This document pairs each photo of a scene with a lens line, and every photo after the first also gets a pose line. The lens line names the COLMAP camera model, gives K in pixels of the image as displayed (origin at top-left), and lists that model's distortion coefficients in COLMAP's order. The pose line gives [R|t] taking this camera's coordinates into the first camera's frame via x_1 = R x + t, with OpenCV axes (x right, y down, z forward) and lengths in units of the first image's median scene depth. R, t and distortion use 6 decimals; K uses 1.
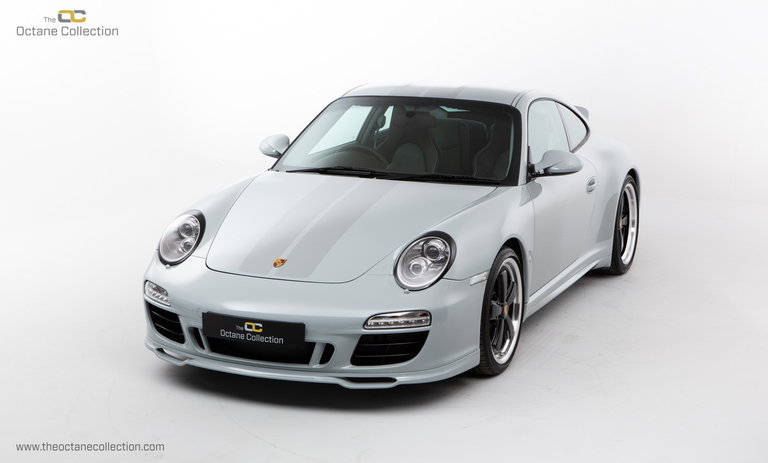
lens RADIAL K [[1221.2, 0, 383.7], [0, 1221.2, 253.9], [0, 0, 1]] dist [0.479458, 0.041131]
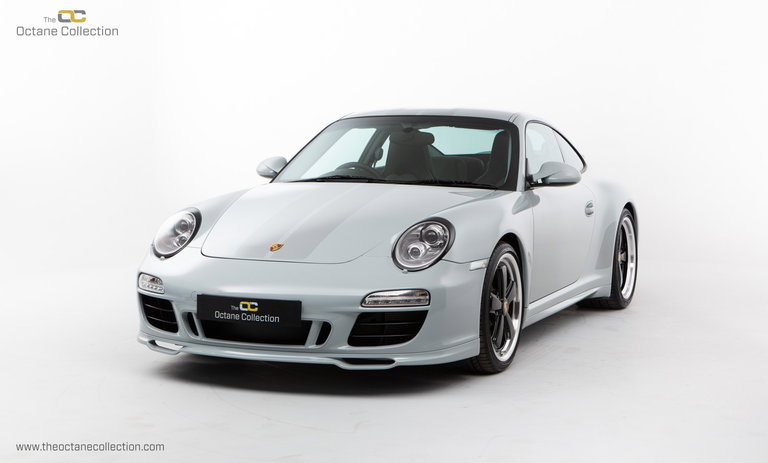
lens RADIAL K [[1221.2, 0, 383.7], [0, 1221.2, 253.9], [0, 0, 1]] dist [0.479458, 0.041131]
pose [[0.999989, 0.002455, 0.004005, -0.002235], [-0.001976, 0.993324, -0.115344, 0.119773], [-0.004261, 0.115335, 0.993318, 0.019790]]
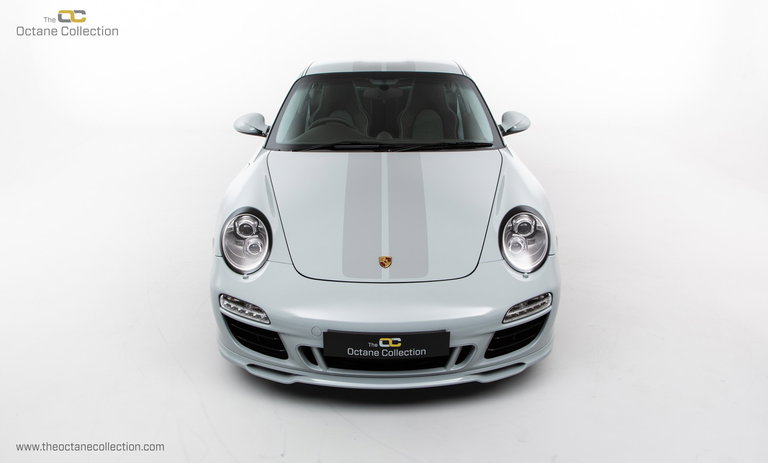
lens RADIAL K [[627.5, 0, 384.0], [0, 627.5, 231.5], [0, 0, 1]] dist [0.000081, -0.000103]
pose [[0.917235, -0.141099, 0.372519, -0.247716], [0.089465, 0.984243, 0.152517, -0.083747], [-0.388169, -0.106567, 0.915406, 0.538466]]
